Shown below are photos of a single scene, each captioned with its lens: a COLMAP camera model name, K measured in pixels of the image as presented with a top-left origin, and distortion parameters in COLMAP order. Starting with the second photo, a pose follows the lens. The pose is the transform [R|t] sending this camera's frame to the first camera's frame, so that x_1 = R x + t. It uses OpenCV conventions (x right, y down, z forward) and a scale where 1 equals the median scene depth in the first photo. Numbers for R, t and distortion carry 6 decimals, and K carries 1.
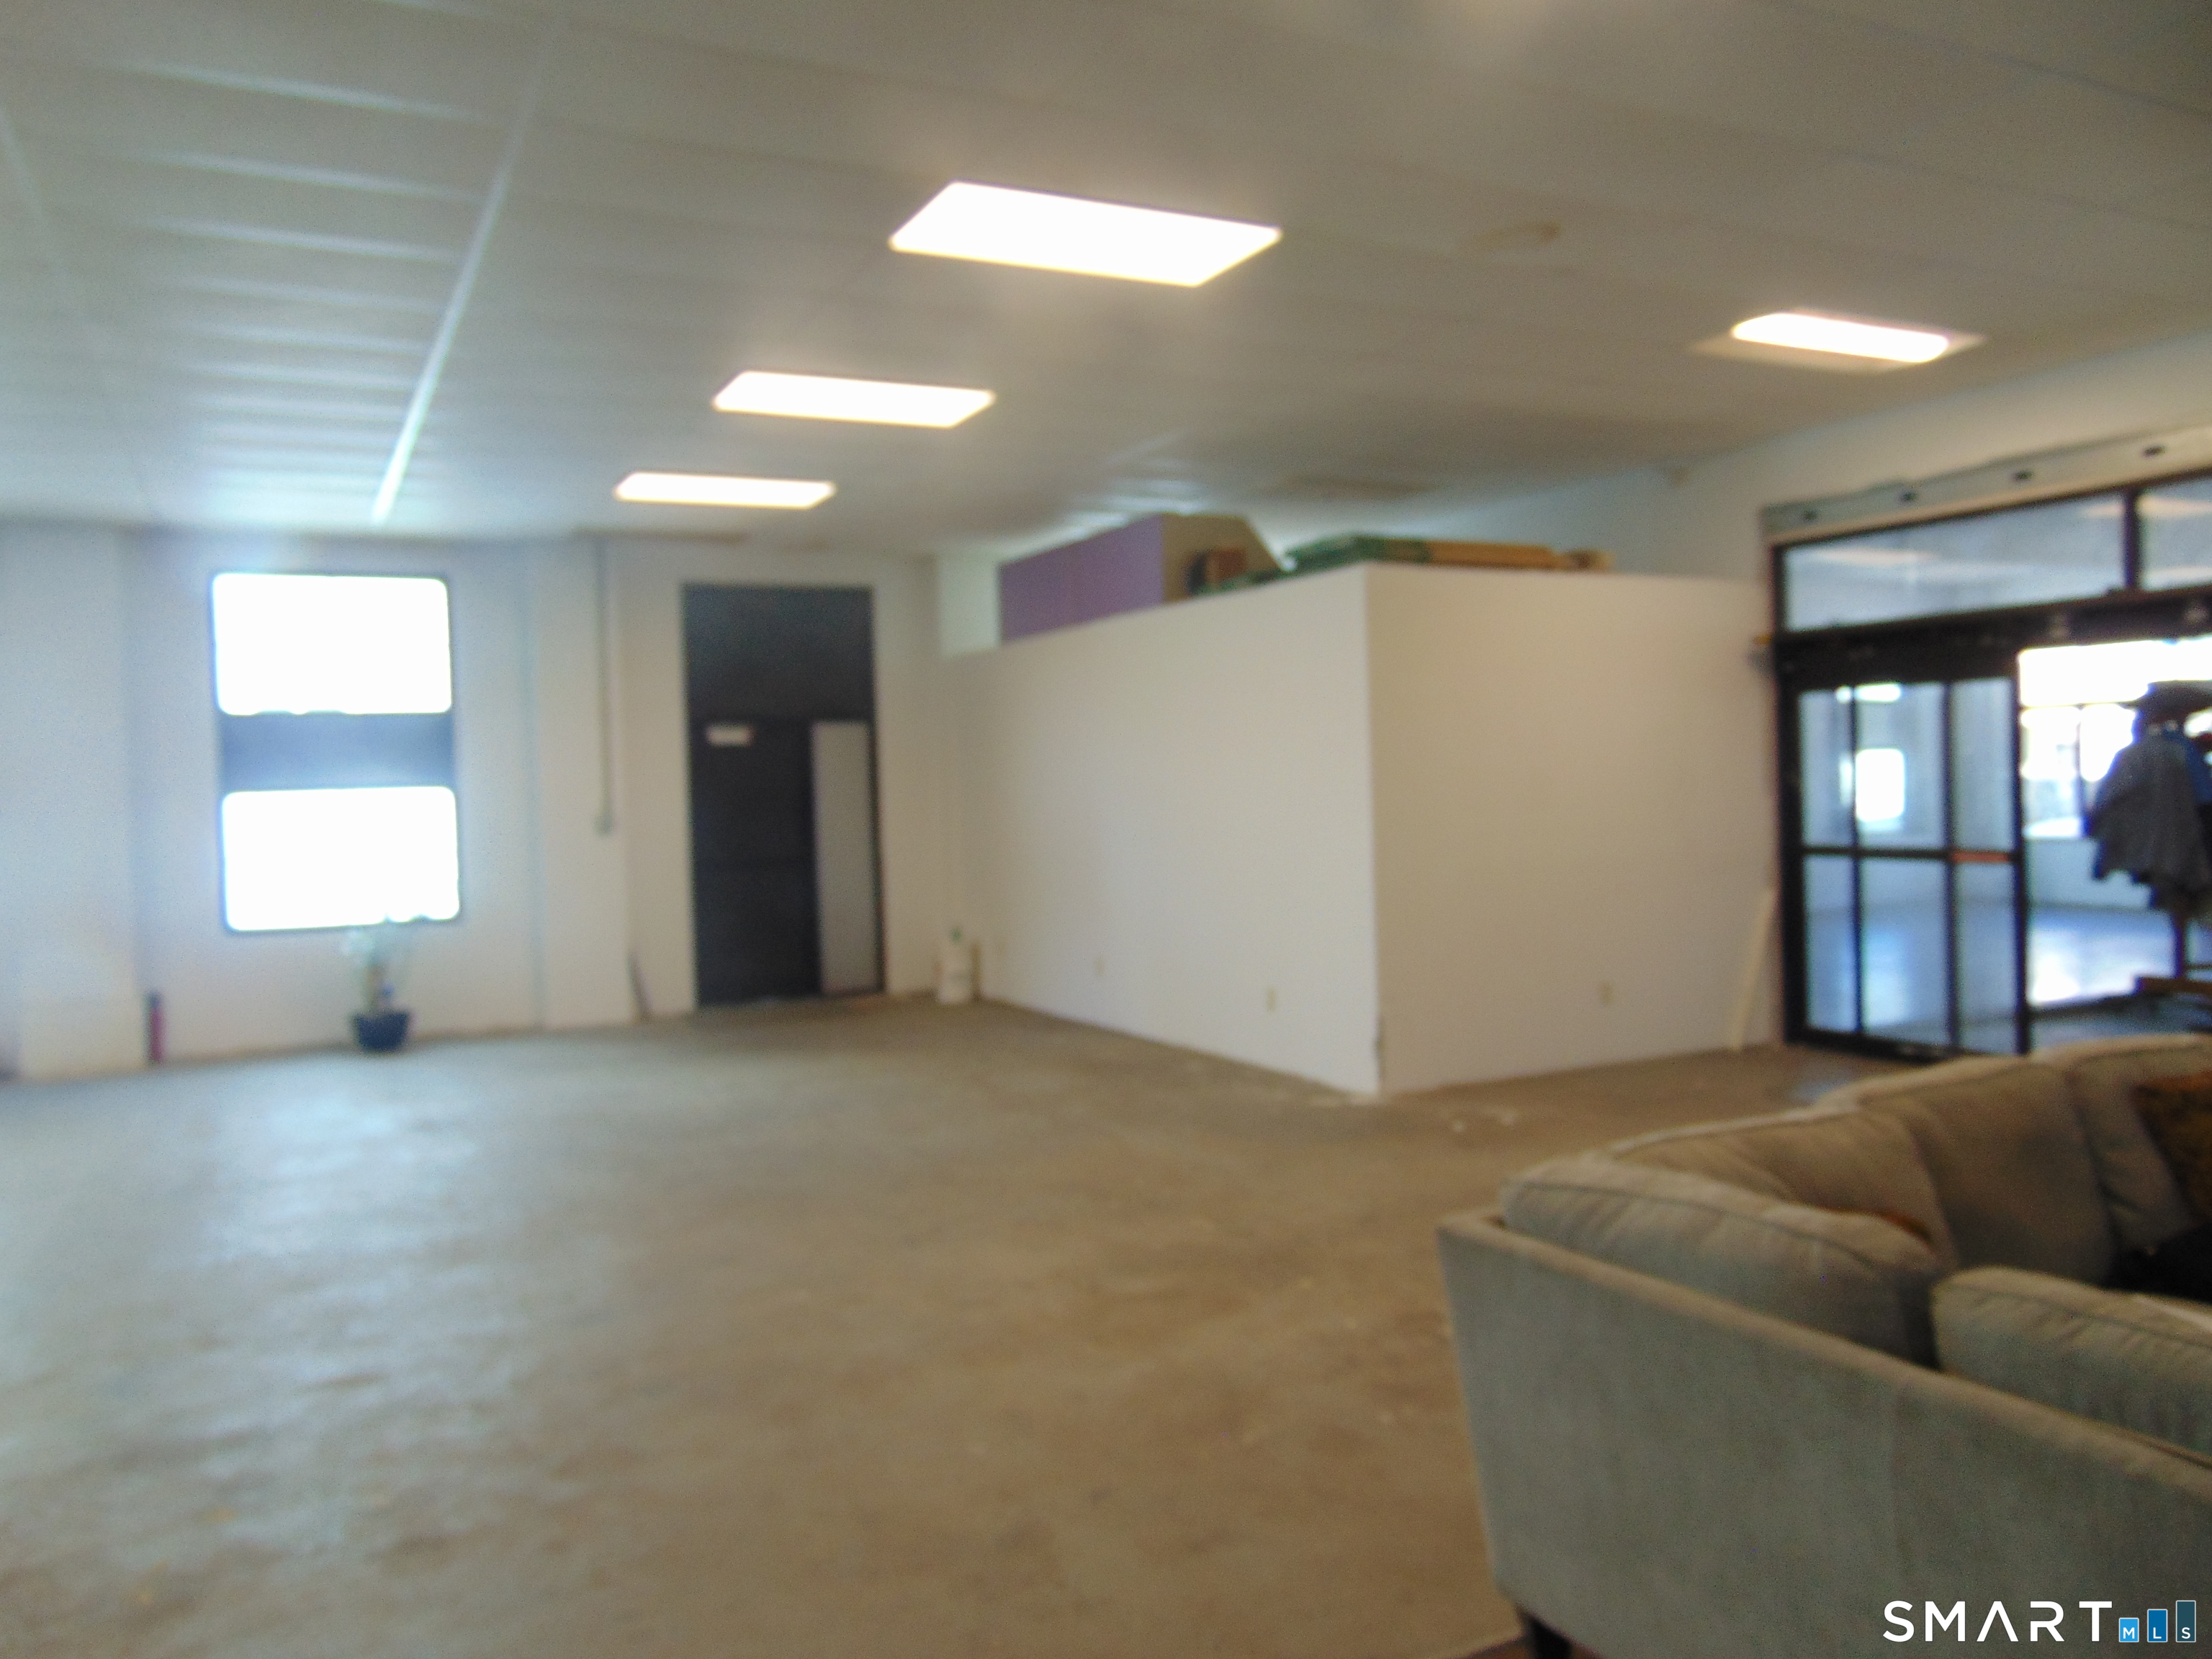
lens RADIAL K [[1654.8, 0, 1105.2], [0, 1654.8, 818.3], [0, 0, 1]] dist [-0.053252, 0.107602]
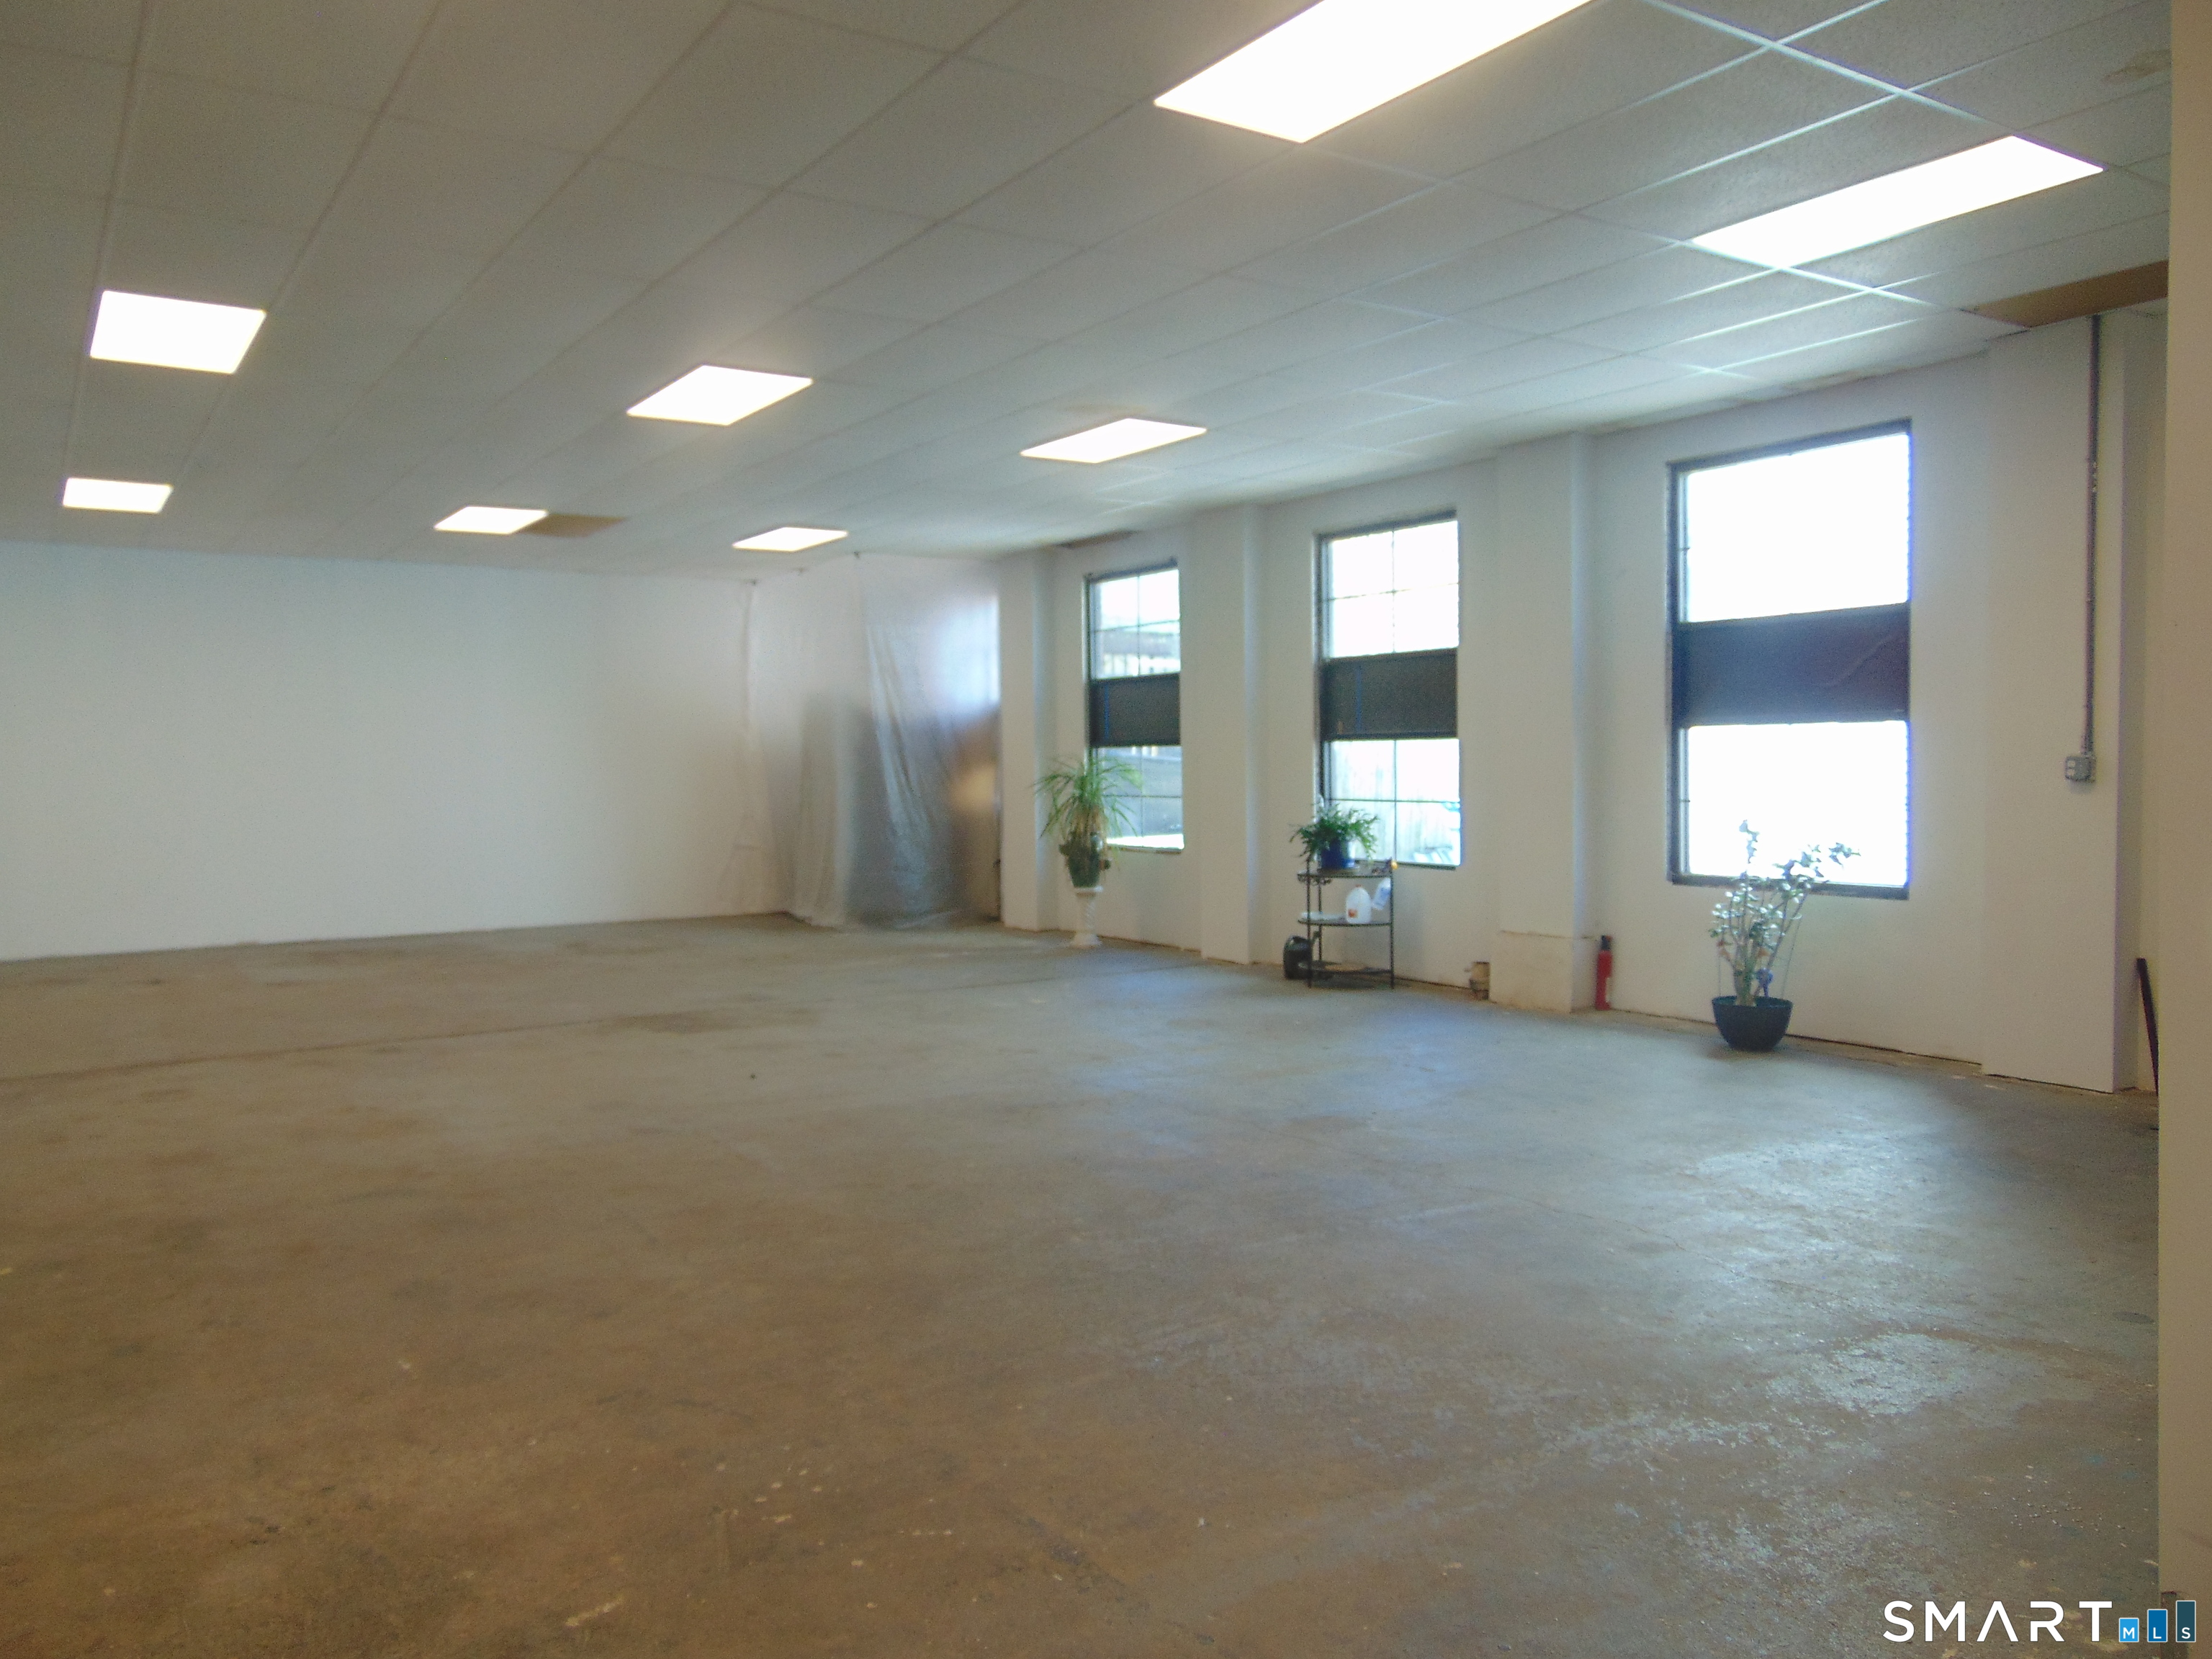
lens RADIAL K [[1650.0, 0, 1104.3], [0, 1650.0, 816.5], [0, 0, 1]] dist [-0.045619, 0.088014]
pose [[0.125439, 0.068962, -0.989702, 0.306477], [-0.021344, 0.997538, 0.066803, -0.017540], [0.991872, 0.012744, 0.126602, 0.599816]]
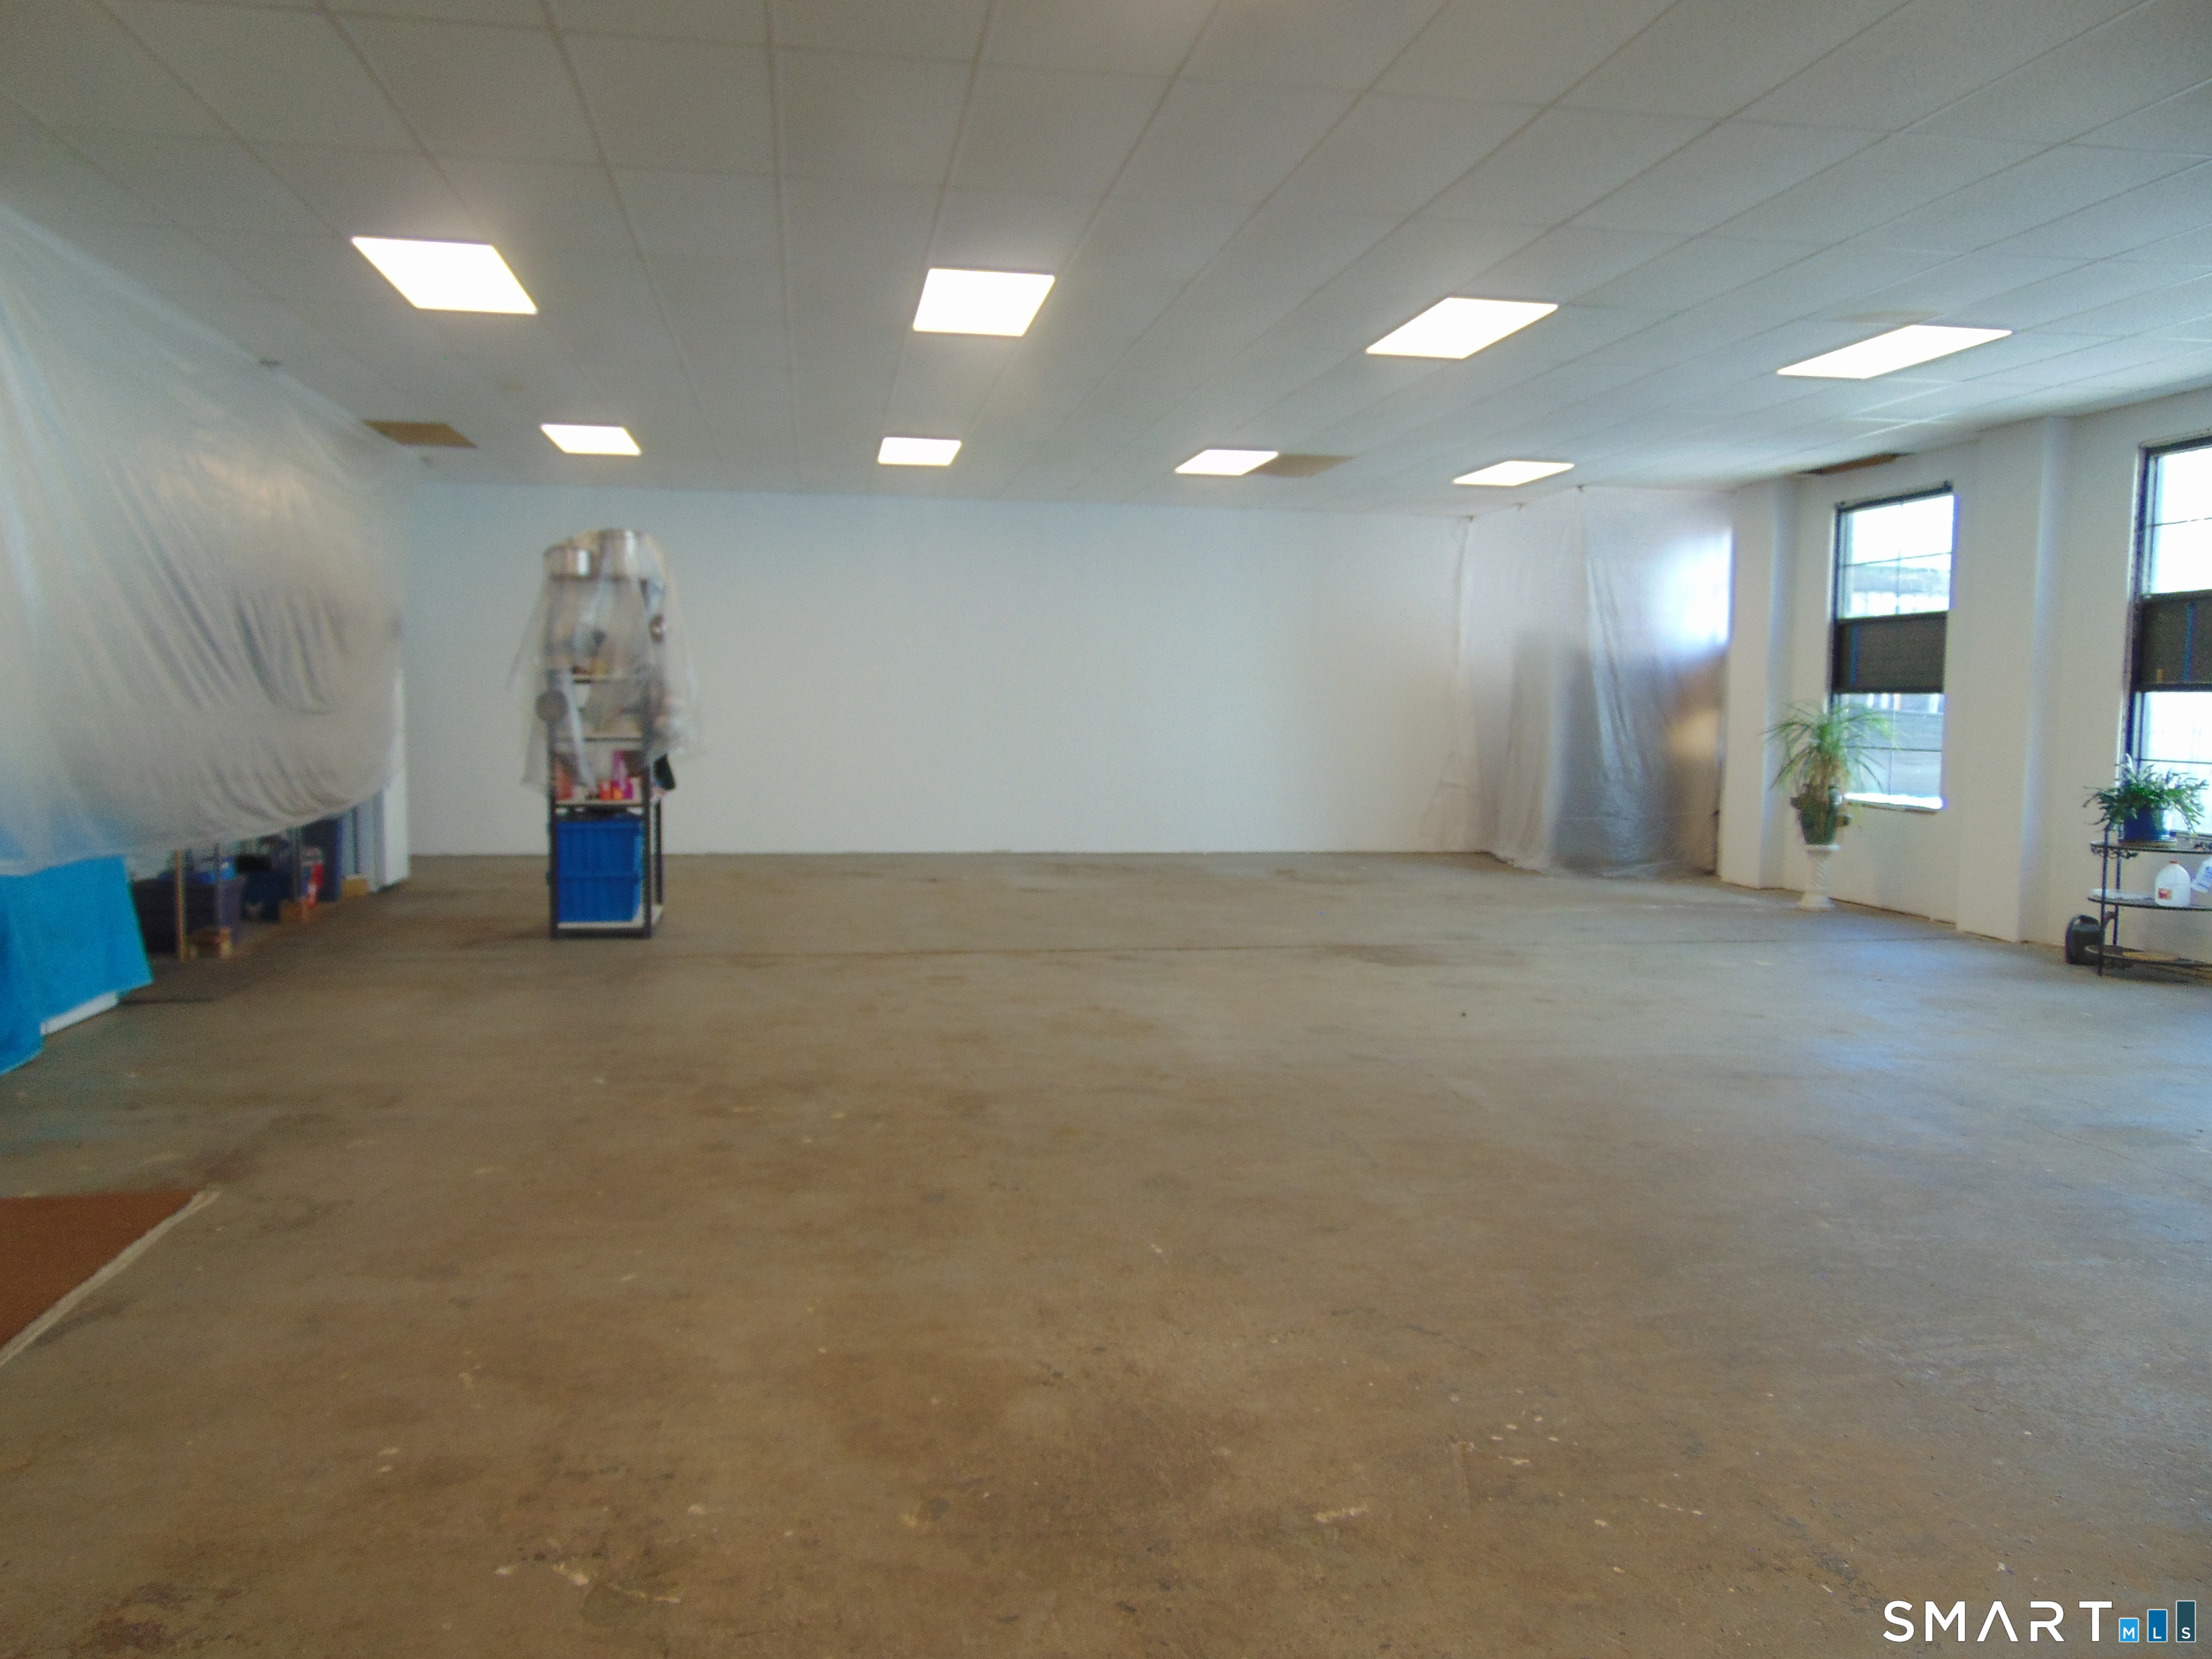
lens RADIAL K [[1649.8, 0, 1106.8], [0, 1649.8, 821.5], [0, 0, 1]] dist [-0.050798, 0.102082]
pose [[-0.283766, 0.104480, -0.953184, 0.304512], [-0.029980, 0.992594, 0.117725, -0.016600], [0.958425, 0.061983, -0.278532, 0.584729]]
